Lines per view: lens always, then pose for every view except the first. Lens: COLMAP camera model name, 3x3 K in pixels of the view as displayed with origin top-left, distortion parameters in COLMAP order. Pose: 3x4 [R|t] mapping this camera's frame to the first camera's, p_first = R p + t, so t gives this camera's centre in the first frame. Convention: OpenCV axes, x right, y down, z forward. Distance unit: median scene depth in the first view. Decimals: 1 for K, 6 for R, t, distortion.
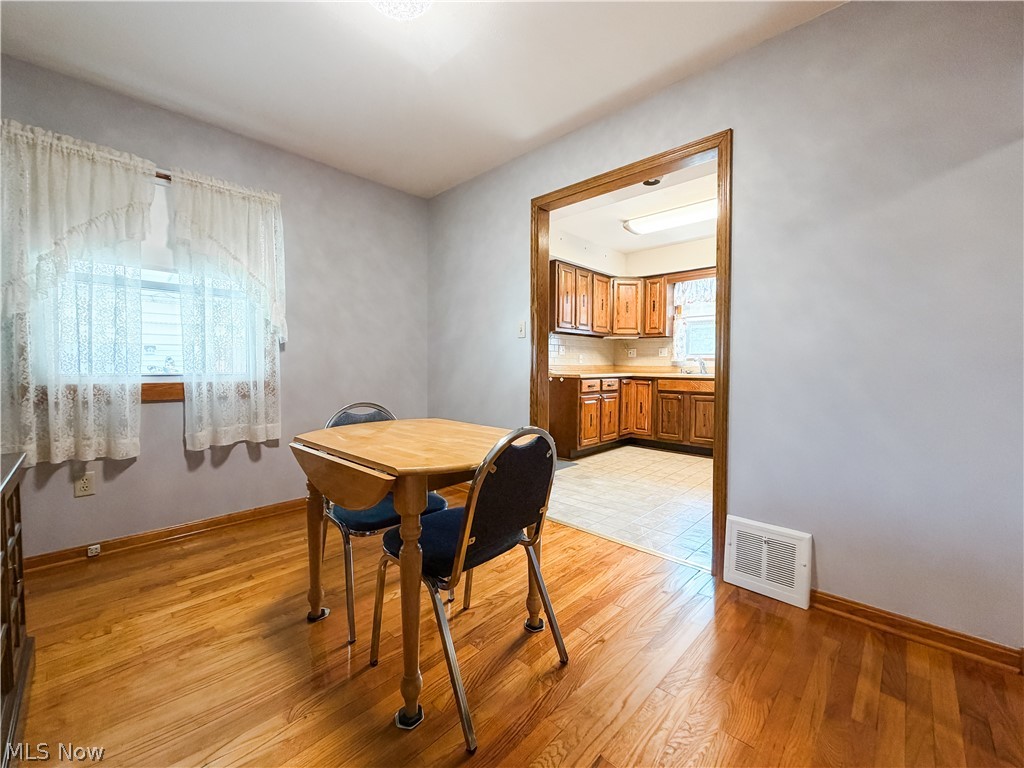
lens RADIAL K [[411.2, 0, 516.1], [0, 411.2, 379.6], [0, 0, 1]] dist [0.000410, -0.000094]
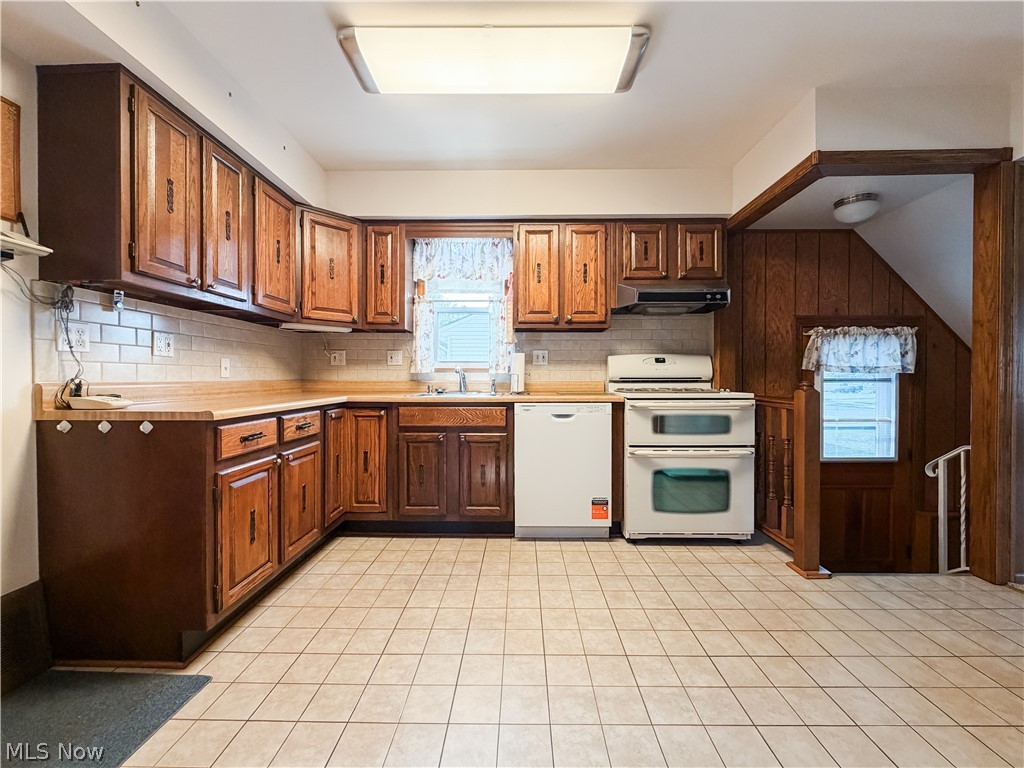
lens RADIAL K [[411.2, 0, 520.9], [0, 411.2, 381.6], [0, 0, 1]] dist [0.000410, -0.000094]
pose [[0.730729, -0.010203, 0.682592, 0.093989], [0.025508, 0.999598, -0.012365, -0.022546], [-0.682191, 0.026447, 0.730695, 0.490104]]
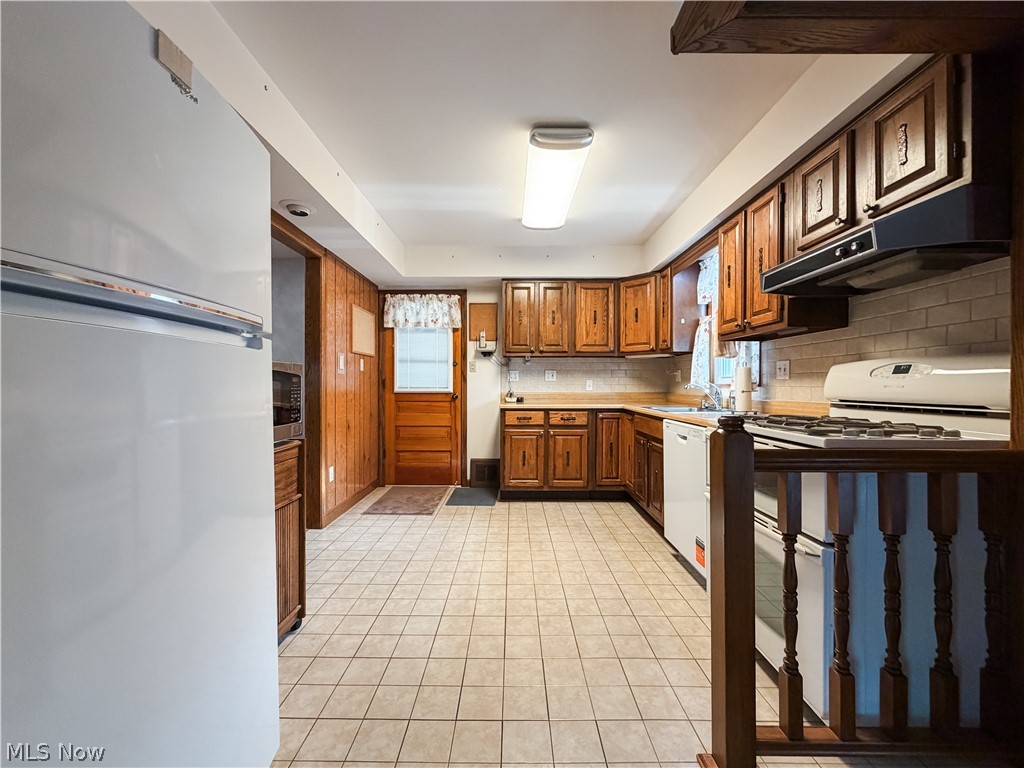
lens RADIAL K [[411.2, 0, 509.4], [0, 411.2, 385.9], [0, 0, 1]] dist [0.000410, -0.000094]
pose [[0.682229, 0.000561, -0.731138, 0.702216], [-0.024413, 0.999460, -0.022013, -0.029073], [0.730731, 0.032867, 0.681874, 0.349598]]
